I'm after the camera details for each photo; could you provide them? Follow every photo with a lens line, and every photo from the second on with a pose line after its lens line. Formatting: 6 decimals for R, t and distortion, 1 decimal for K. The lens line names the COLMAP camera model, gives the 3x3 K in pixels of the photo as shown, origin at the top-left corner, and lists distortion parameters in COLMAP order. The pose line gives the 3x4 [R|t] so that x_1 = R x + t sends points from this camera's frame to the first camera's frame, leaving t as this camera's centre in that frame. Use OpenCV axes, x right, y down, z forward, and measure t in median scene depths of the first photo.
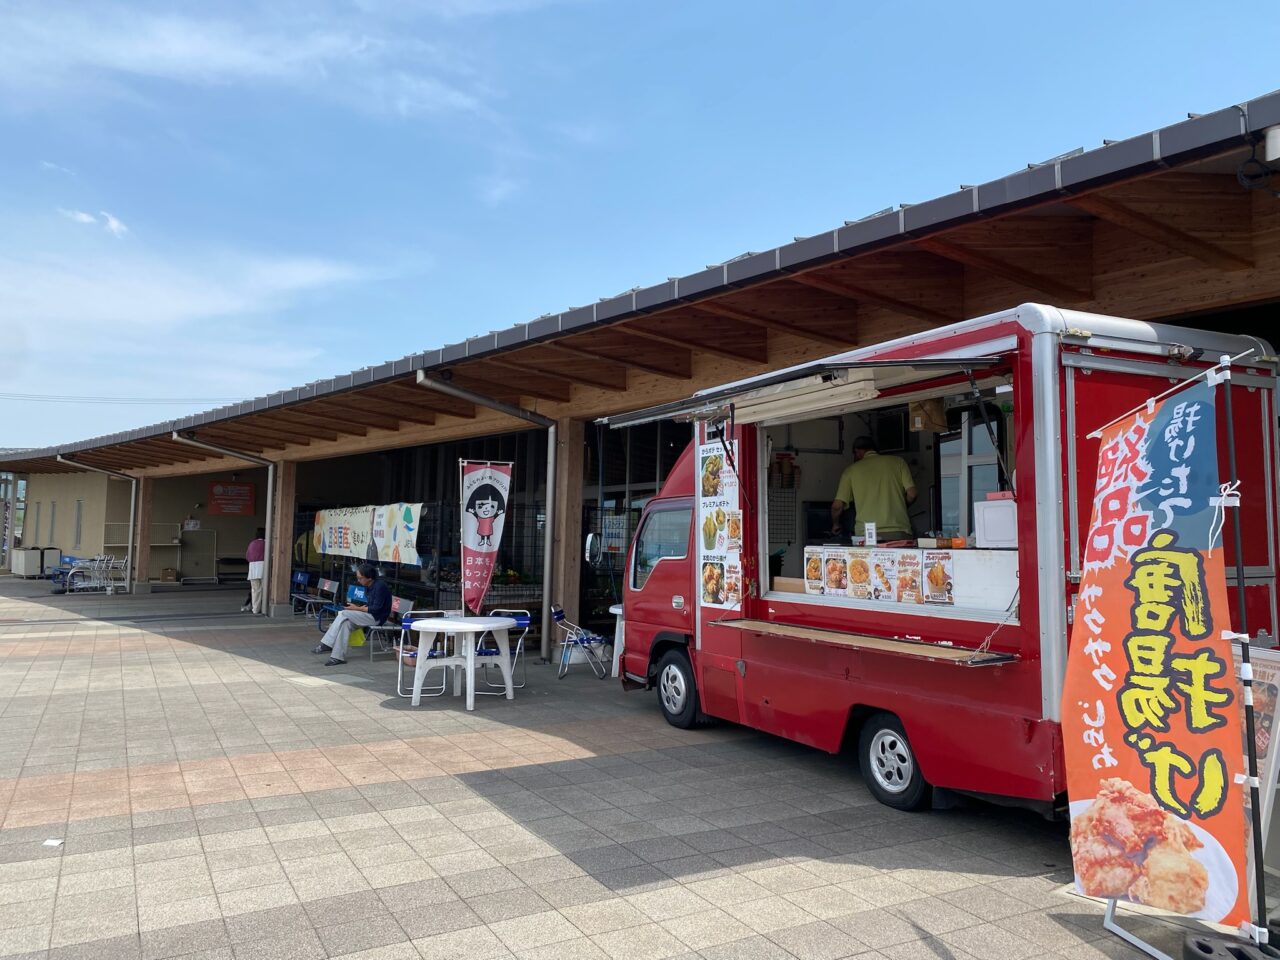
lens RADIAL K [[968.1, 0, 640.0], [0, 968.1, 480.0], [0, 0, 1]] dist [0.003772, -0.001737]
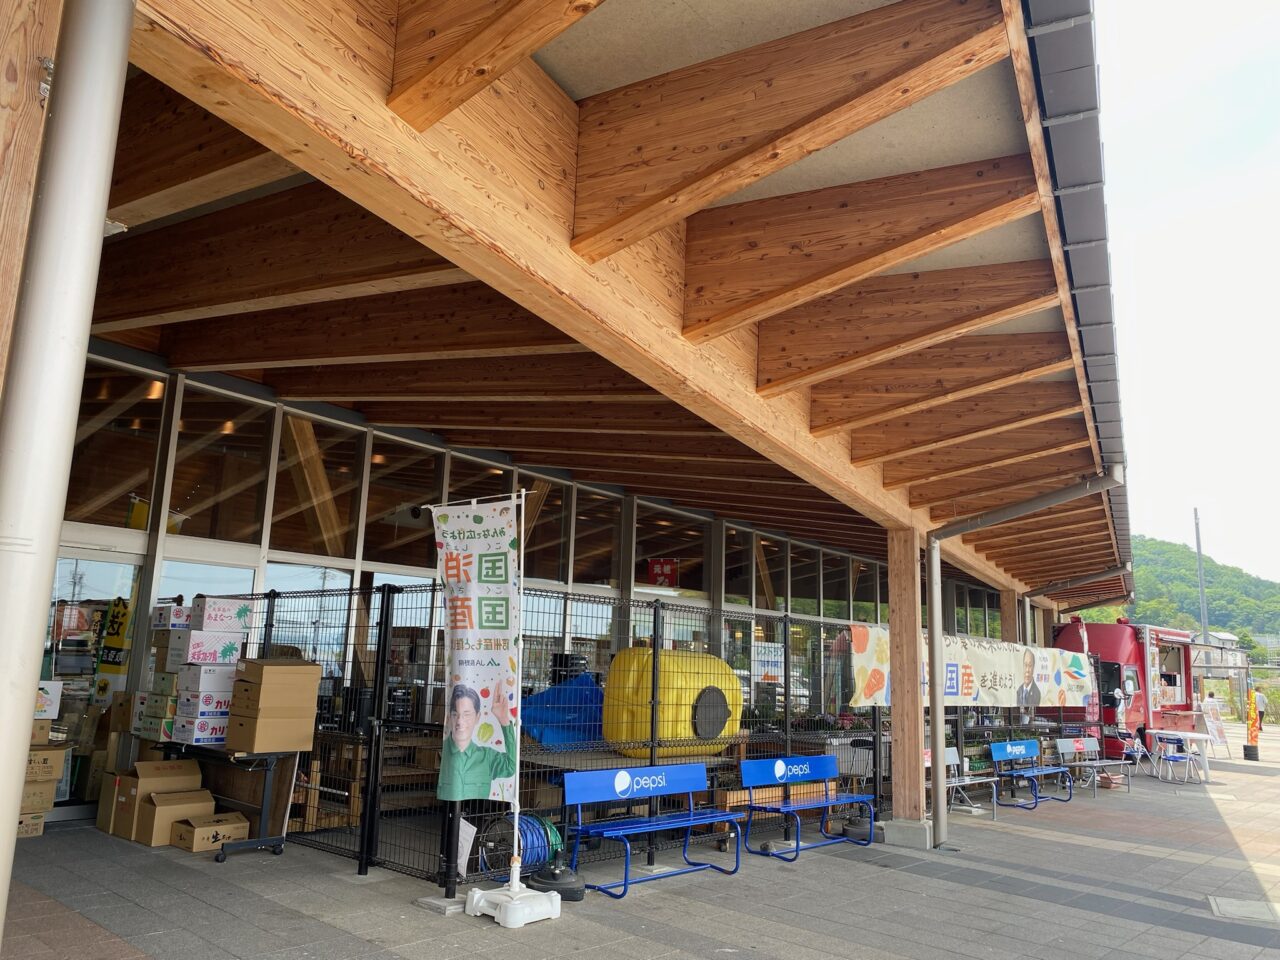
lens RADIAL K [[968.1, 0, 640.0], [0, 968.1, 480.0], [0, 0, 1]] dist [0.003772, -0.001737]
pose [[-0.375867, 0.137144, 0.916469, -1.948511], [-0.103554, 0.976577, -0.188609, 0.166636], [-0.920870, -0.165796, -0.352861, 3.337692]]
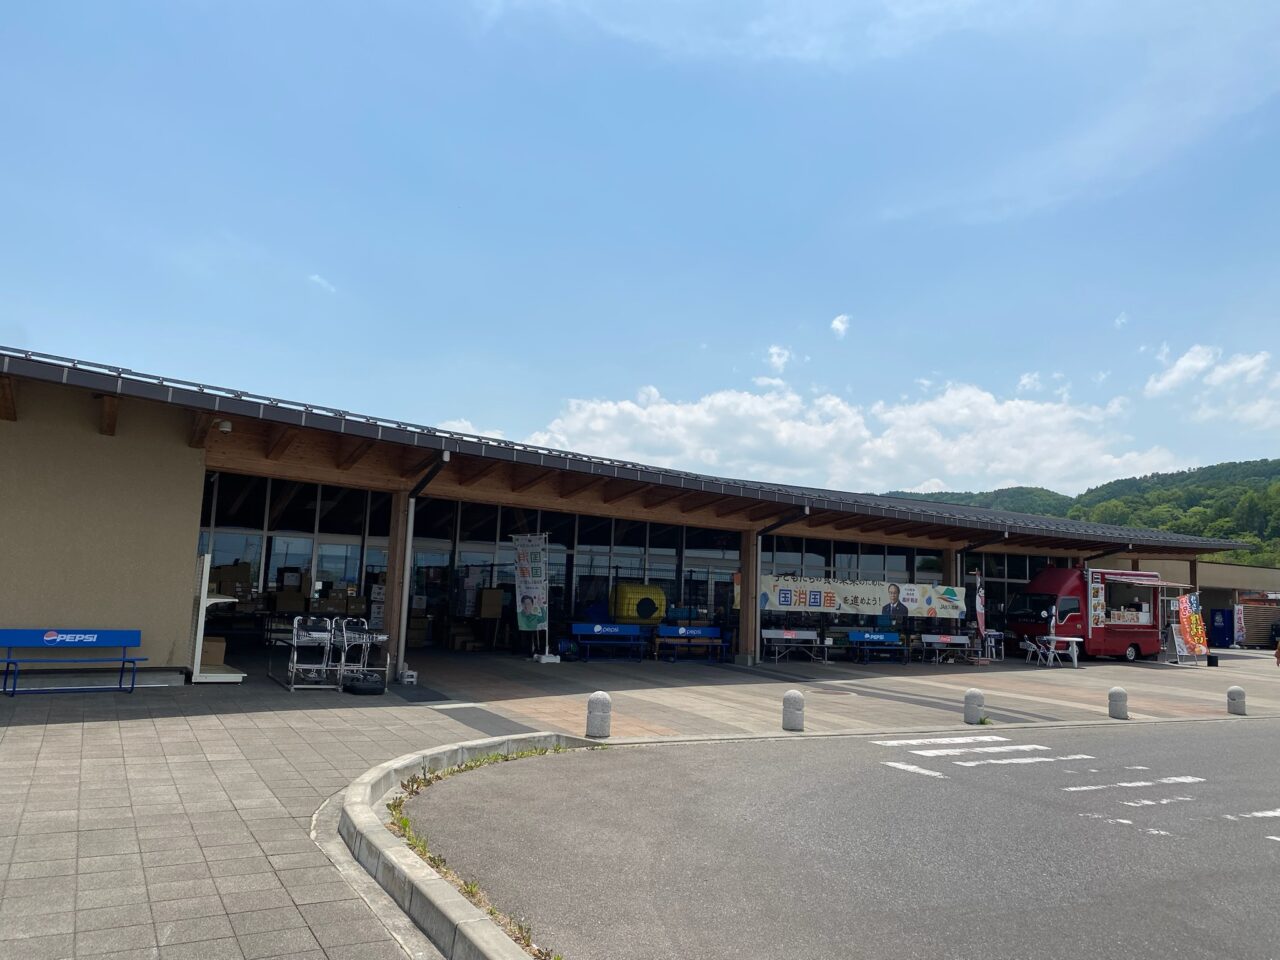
lens RADIAL K [[968.1, 0, 640.0], [0, 968.1, 480.0], [0, 0, 1]] dist [0.003772, -0.001737]
pose [[-0.028243, 0.105044, 0.994066, -3.772075], [-0.098496, 0.989331, -0.107342, 0.146856], [-0.994737, -0.100943, -0.017596, 2.936869]]
